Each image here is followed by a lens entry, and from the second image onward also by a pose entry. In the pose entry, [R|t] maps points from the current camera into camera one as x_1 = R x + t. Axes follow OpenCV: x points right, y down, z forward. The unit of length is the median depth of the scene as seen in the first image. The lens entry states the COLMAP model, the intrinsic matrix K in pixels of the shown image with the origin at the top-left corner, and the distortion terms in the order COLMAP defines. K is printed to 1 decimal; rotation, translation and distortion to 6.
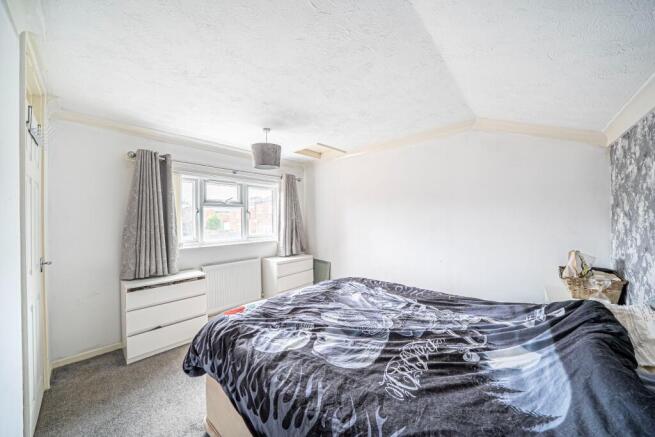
lens RADIAL K [[225.7, 0, 325.3], [0, 225.7, 217.8], [0, 0, 1]] dist [-0.021340, 0.000029]
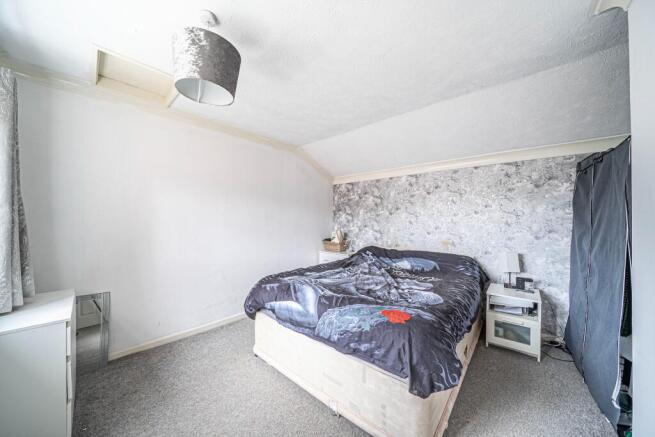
lens RADIAL K [[225.7, 0, 325.3], [0, 225.7, 217.8], [0, 0, 1]] dist [-0.021340, 0.000029]
pose [[0.035817, 0.008252, 0.999324, -1.067376], [-0.007230, 0.999942, -0.007998, 0.037944], [-0.999332, -0.006939, 0.035874, 1.010110]]
